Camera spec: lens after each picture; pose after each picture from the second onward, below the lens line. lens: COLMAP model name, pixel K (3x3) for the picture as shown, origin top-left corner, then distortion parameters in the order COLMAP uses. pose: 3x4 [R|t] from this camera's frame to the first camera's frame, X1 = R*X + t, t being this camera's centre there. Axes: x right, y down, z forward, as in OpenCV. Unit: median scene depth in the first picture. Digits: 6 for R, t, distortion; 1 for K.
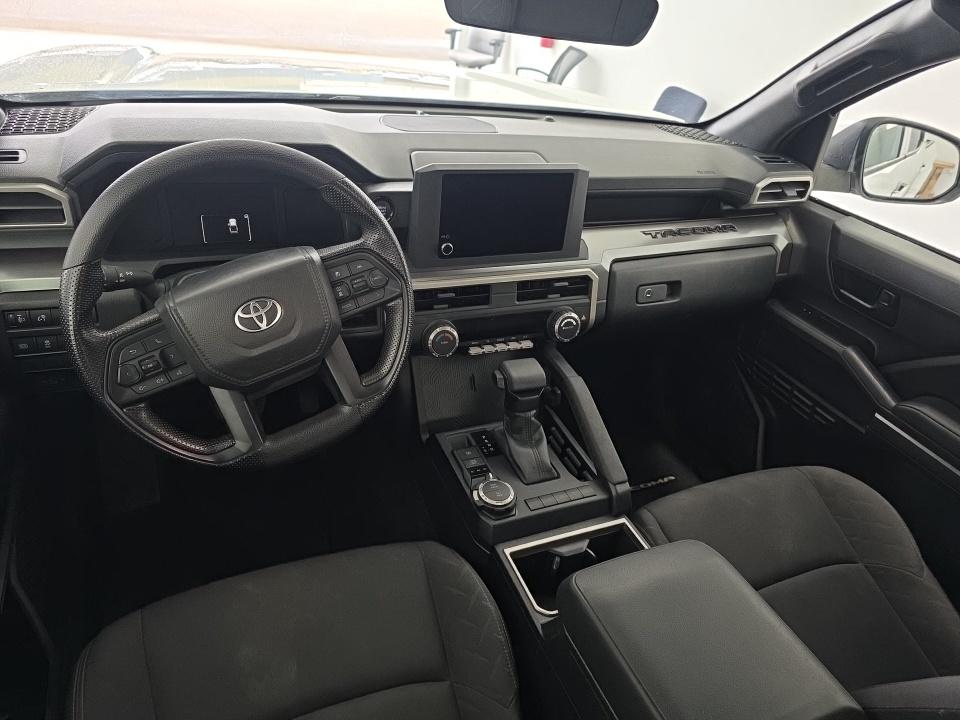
lens RADIAL K [[631.5, 0, 480.0], [0, 631.5, 360.0], [0, 0, 1]] dist [0.034790, 0.001483]
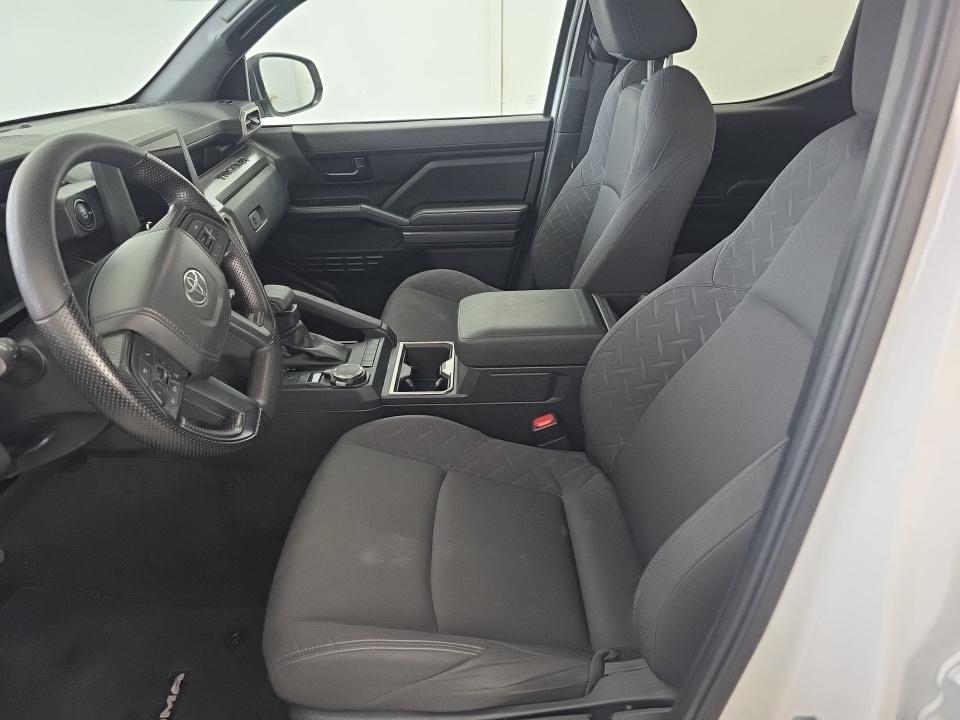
lens RADIAL K [[638.0, 0, 480.0], [0, 638.0, 360.0], [0, 0, 1]] dist [-0.002113, -0.002342]
pose [[0.393336, -0.550300, 0.736517, -0.554475], [0.549320, 0.783045, 0.291700, -0.018901], [-0.737248, 0.289847, 0.610291, 0.049522]]
